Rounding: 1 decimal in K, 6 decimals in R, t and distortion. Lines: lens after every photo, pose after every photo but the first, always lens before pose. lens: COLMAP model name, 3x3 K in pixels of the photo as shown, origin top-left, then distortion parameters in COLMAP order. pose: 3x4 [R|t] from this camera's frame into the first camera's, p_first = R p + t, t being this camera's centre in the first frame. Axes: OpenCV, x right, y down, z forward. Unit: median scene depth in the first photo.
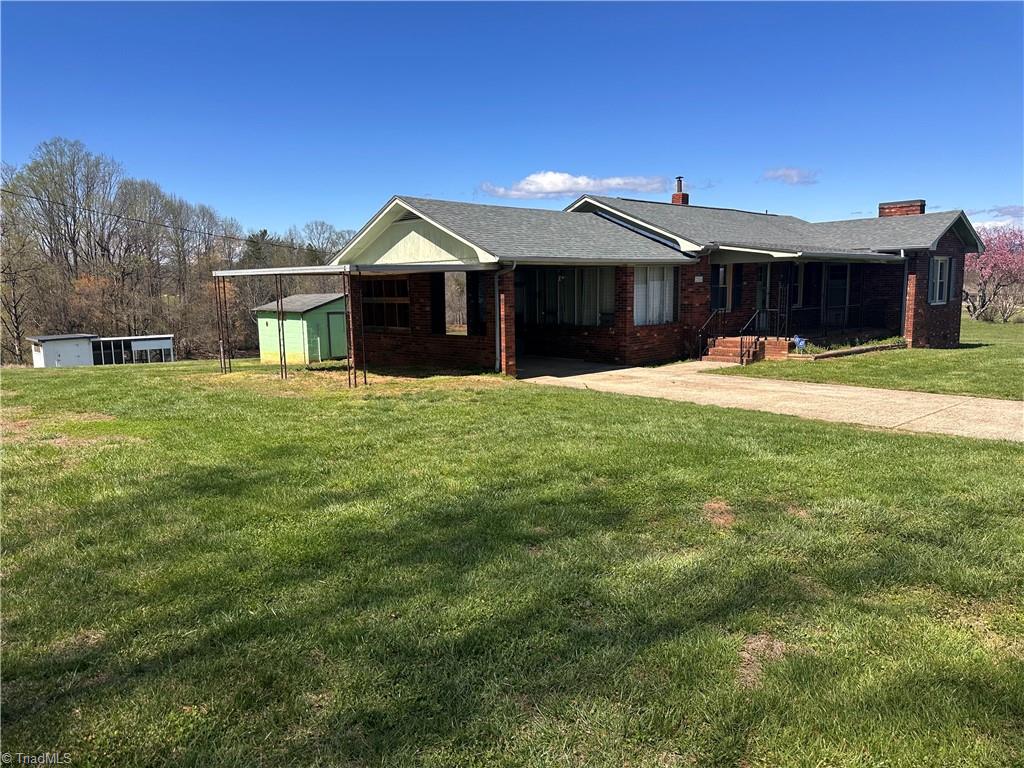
lens RADIAL K [[719.2, 0, 504.6], [0, 719.2, 387.7], [0, 0, 1]] dist [0.049921, -0.056128]
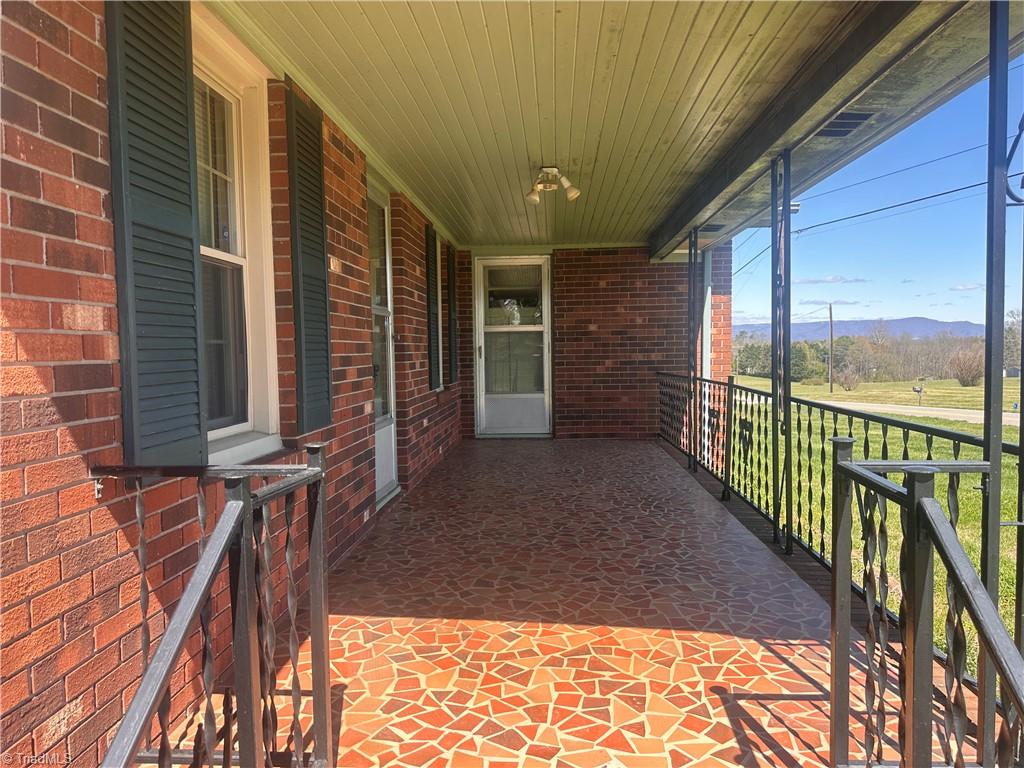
lens RADIAL K [[719.2, 0, 513.8], [0, 719.2, 384.2], [0, 0, 1]] dist [0.049921, -0.056128]
pose [[0.712889, -0.028546, 0.700695, 0.239793], [0.100701, 0.992983, -0.062000, -0.100769], [-0.694009, 0.114759, 0.710762, 0.841867]]
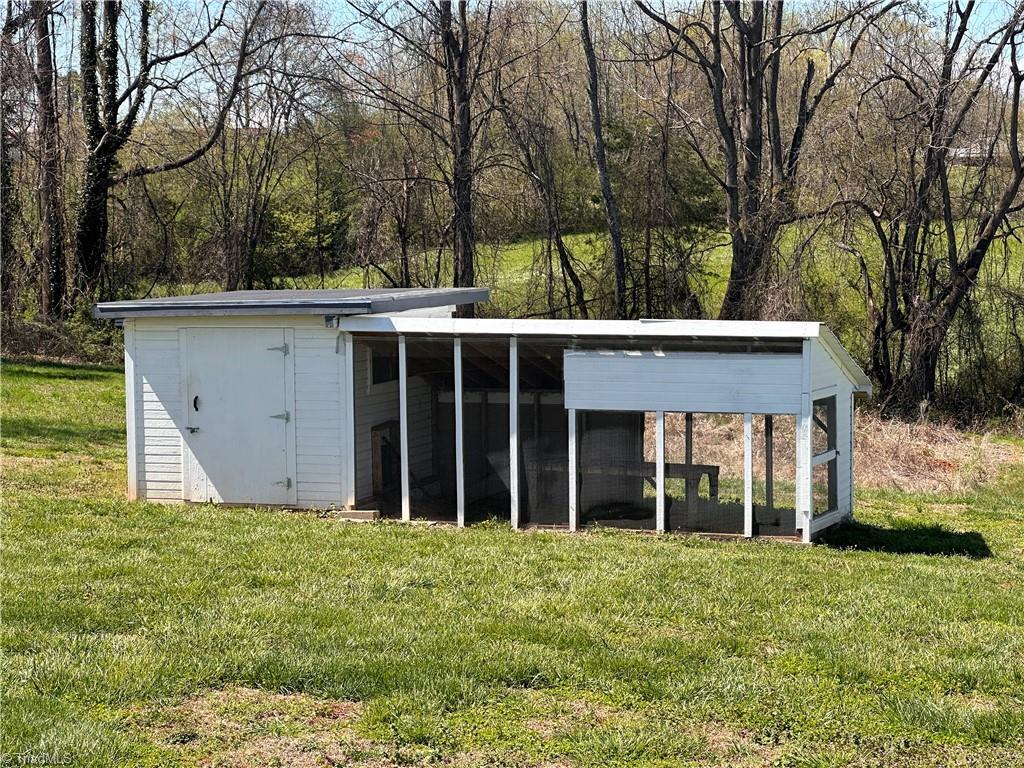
lens RADIAL K [[2279.6, 0, 512.1], [0, 2279.6, 384.6], [0, 0, 1]] dist [0.119189, 0.000000]
pose [[0.487216, 0.085936, -0.869043, -0.210946], [-0.124938, 0.991769, 0.028028, -0.147701], [0.864298, 0.094921, 0.493942, 1.614971]]
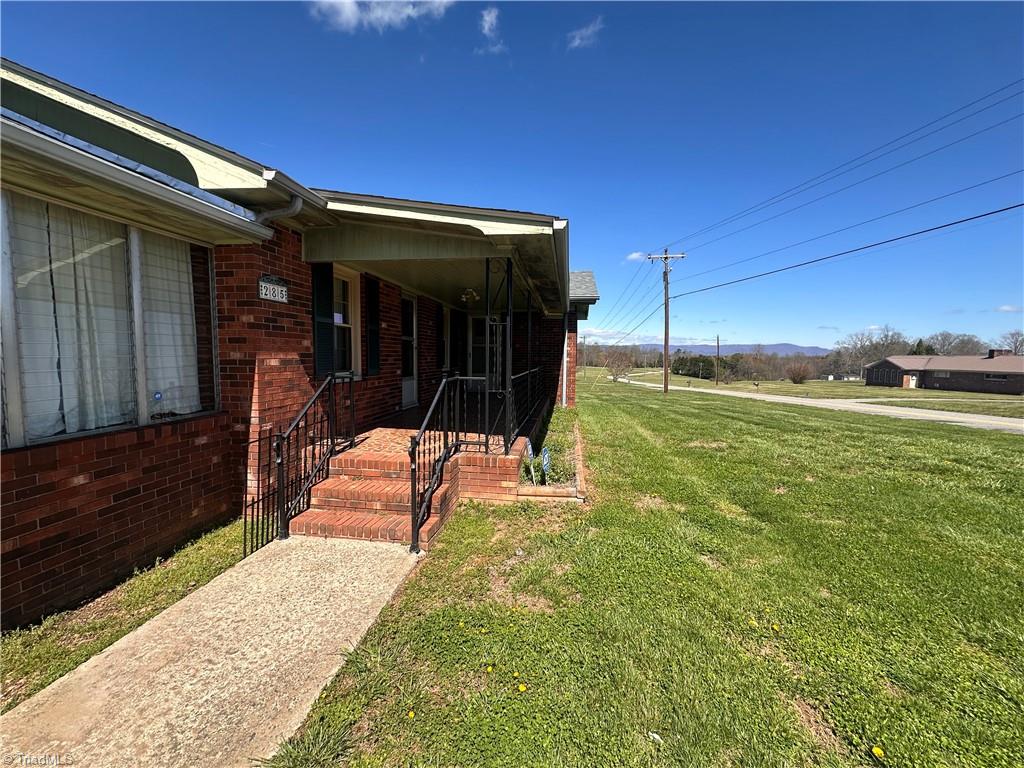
lens RADIAL K [[406.8, 0, 503.3], [0, 406.8, 383.3], [0, 0, 1]] dist [-0.003394, 0.000787]
pose [[0.781726, -0.018394, 0.623351, 0.210557], [0.064506, 0.996588, -0.051487, -0.079654], [-0.620277, 0.080458, 0.780246, 0.705484]]
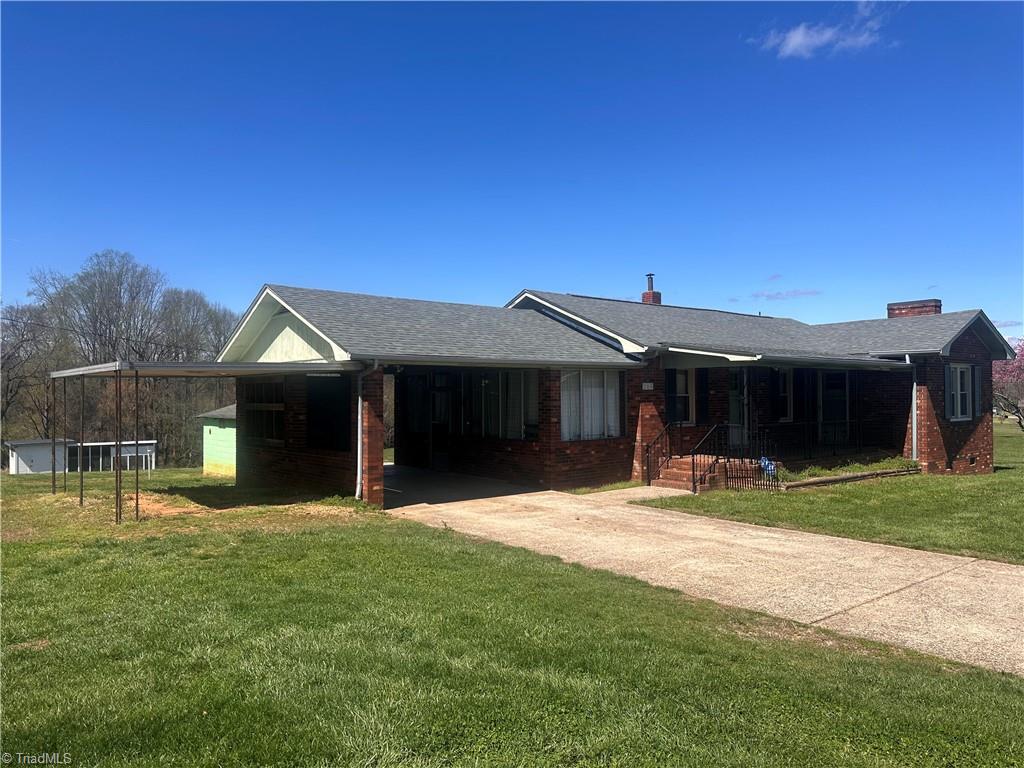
lens RADIAL K [[719.2, 0, 503.7], [0, 719.2, 383.4], [0, 0, 1]] dist [0.049921, -0.056128]
pose [[0.997767, 0.009516, -0.066115, 0.144160], [-0.019558, 0.988040, -0.152952, -0.021567], [0.063868, 0.153904, 0.986020, 0.157679]]
